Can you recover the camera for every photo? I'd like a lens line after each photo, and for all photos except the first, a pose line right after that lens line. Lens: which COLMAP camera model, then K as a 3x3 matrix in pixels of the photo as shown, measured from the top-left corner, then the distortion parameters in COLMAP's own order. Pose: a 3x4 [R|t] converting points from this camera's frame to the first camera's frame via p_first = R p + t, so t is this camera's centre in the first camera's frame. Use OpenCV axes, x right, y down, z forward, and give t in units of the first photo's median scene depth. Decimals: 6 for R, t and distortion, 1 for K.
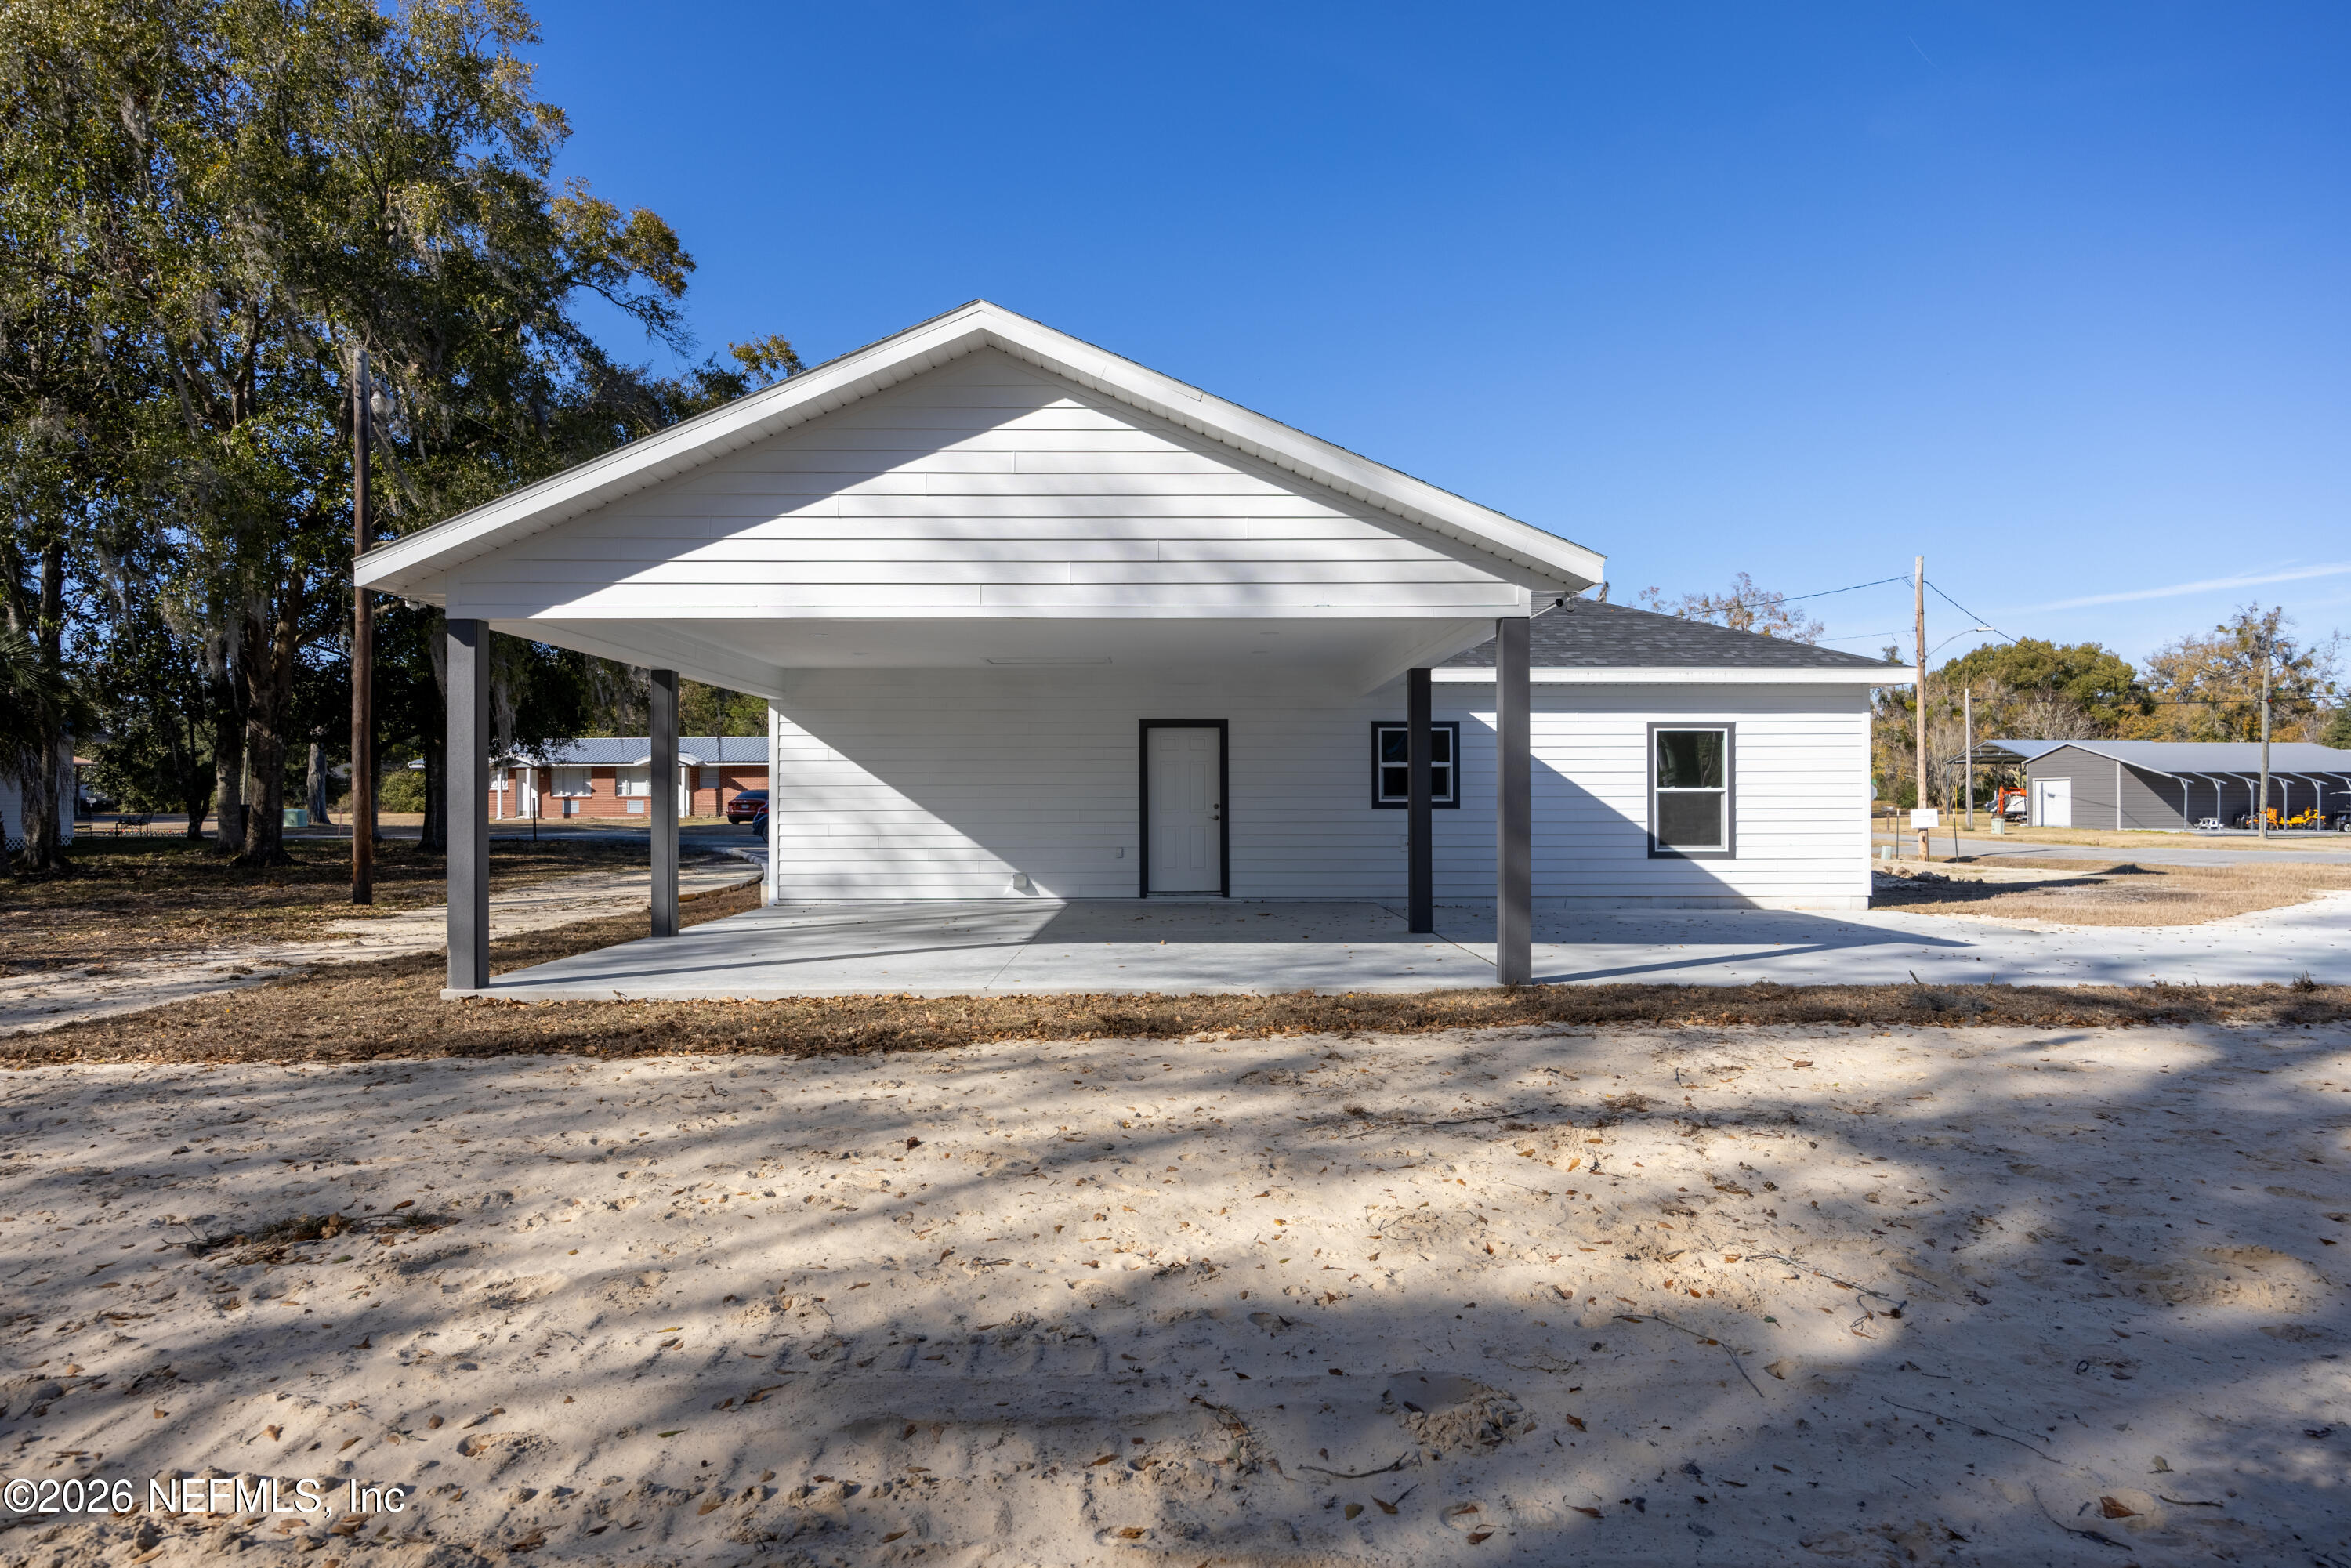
lens RADIAL K [[1397.3, 0, 1174.5], [0, 1397.3, 788.9], [0, 0, 1]] dist [-0.024109, 0.000405]
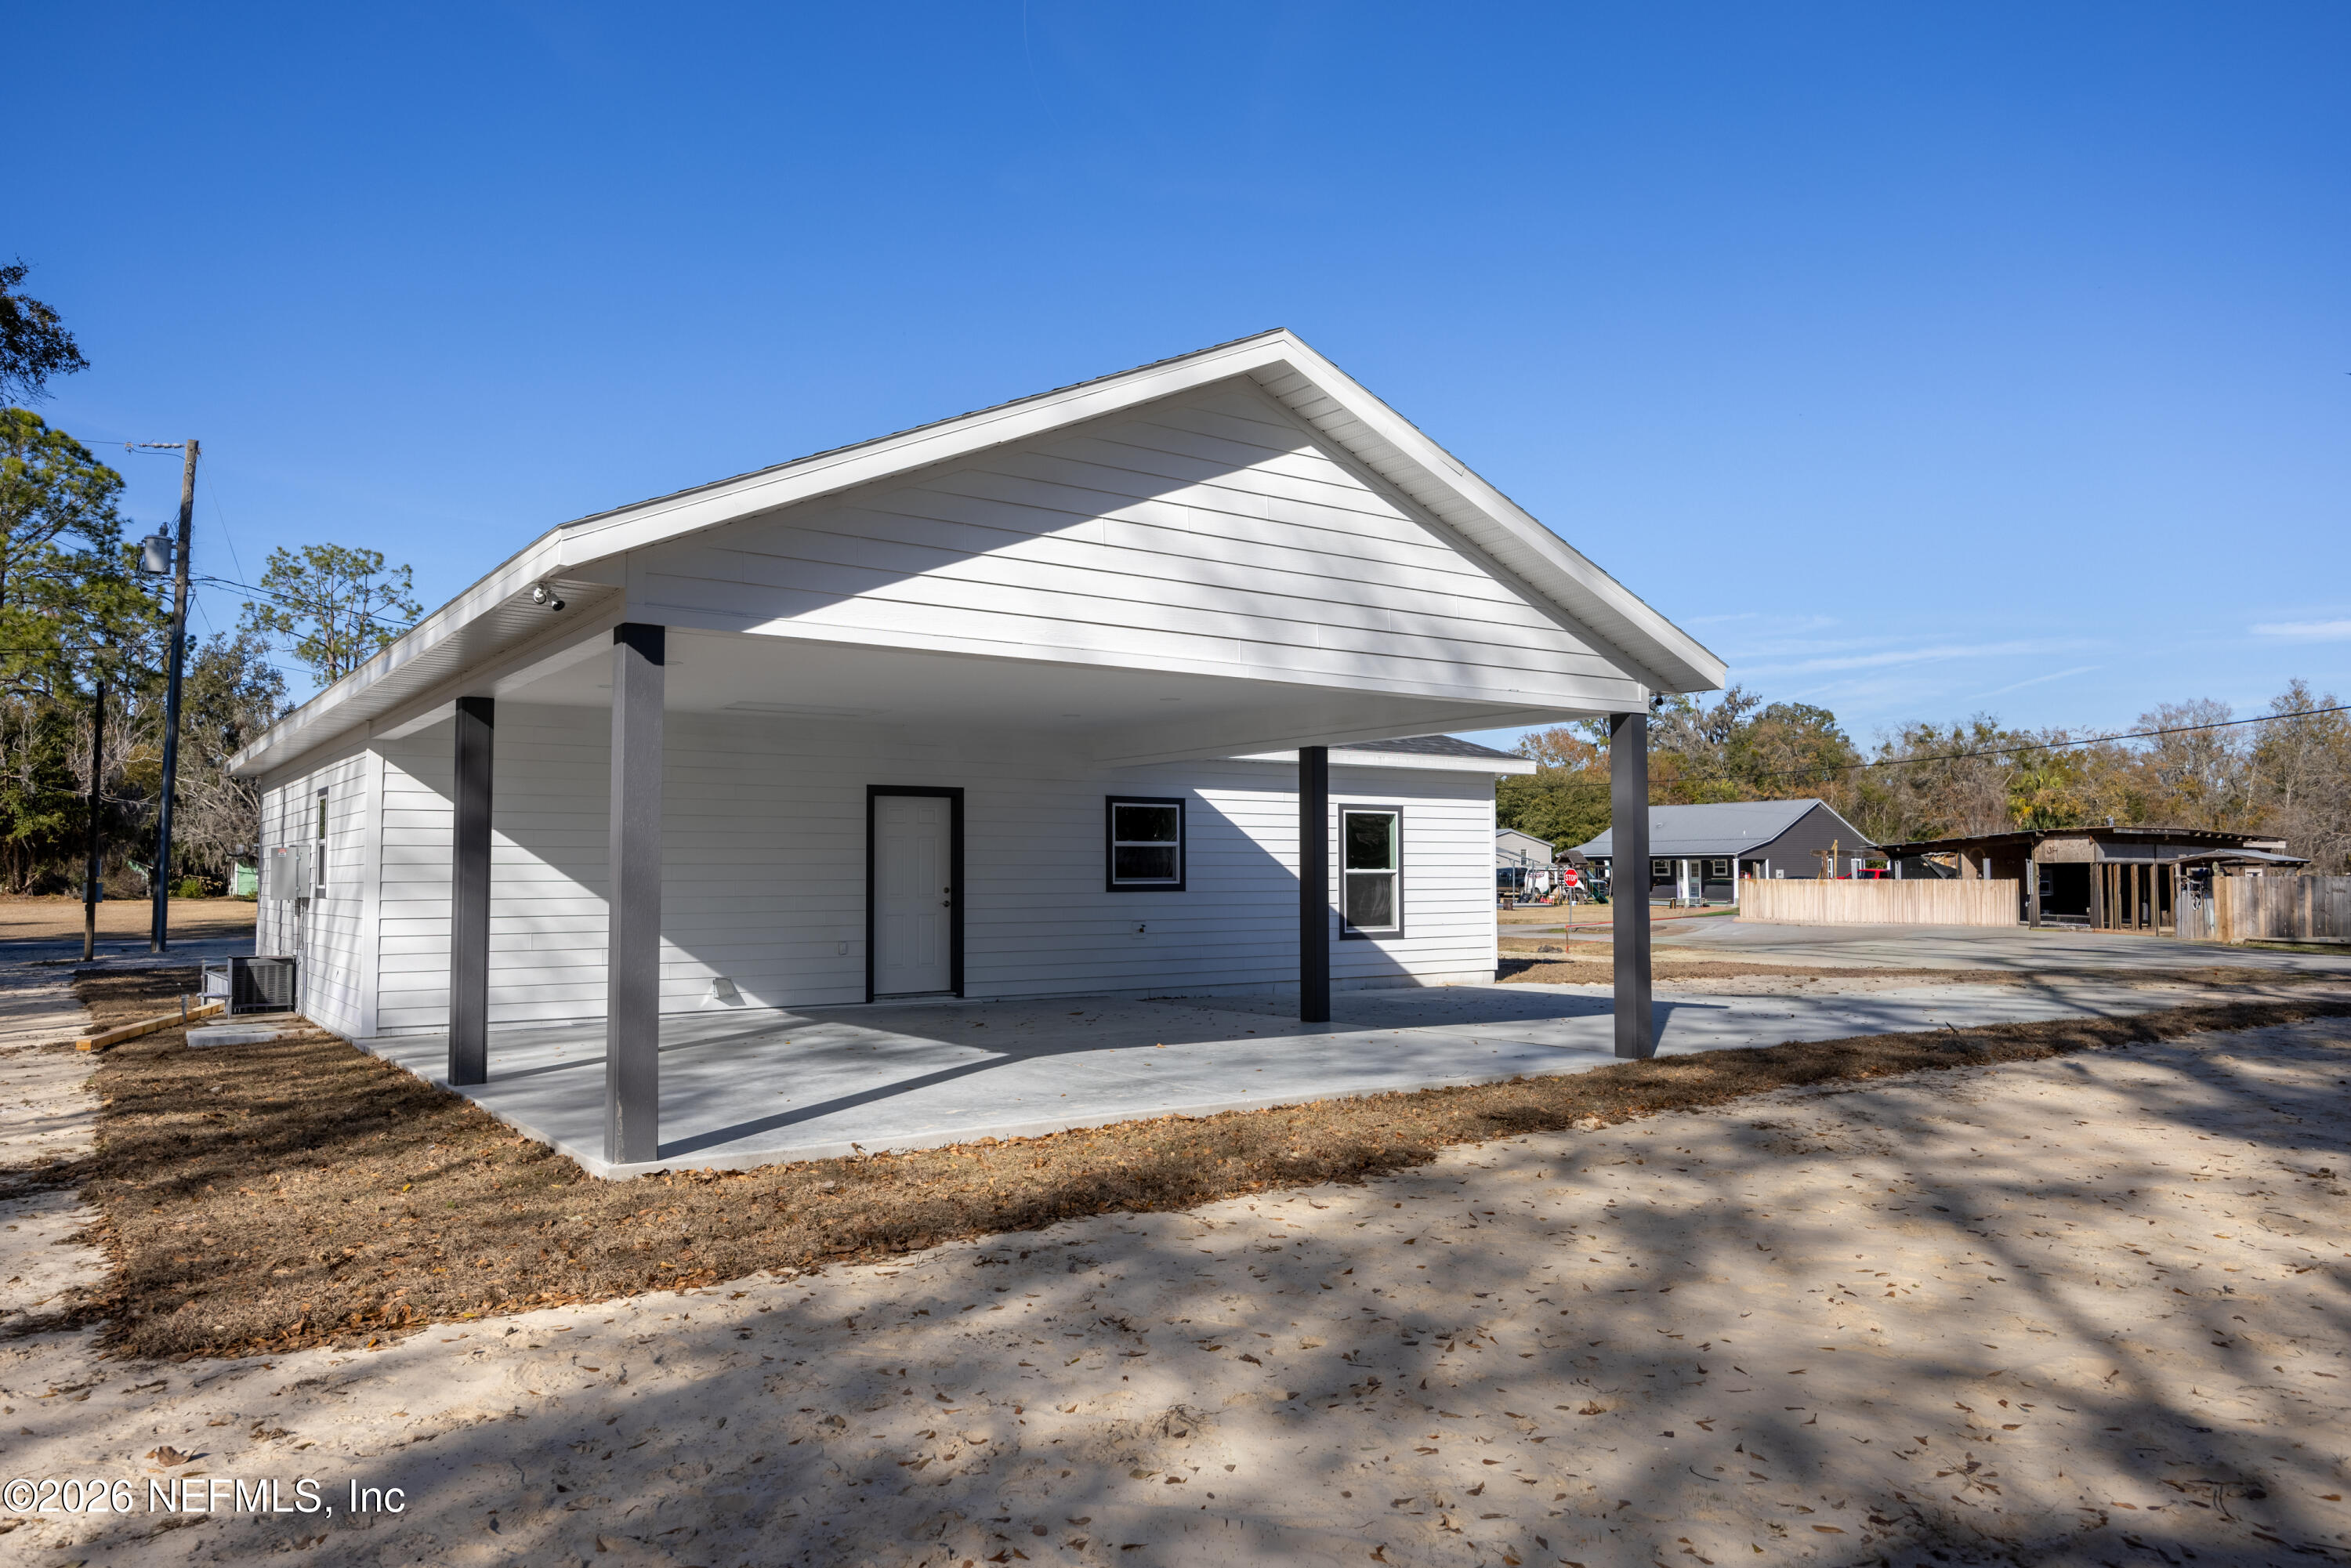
lens RADIAL K [[1657.0, 0, 1176.4], [0, 1657.0, 785.0], [0, 0, 1]] dist [-0.001598, 0.000849]
pose [[0.804224, 0.032476, 0.593438, -0.466555], [-0.003581, 0.998753, -0.049803, -0.001595], [-0.594315, 0.037928, 0.803337, 0.108972]]
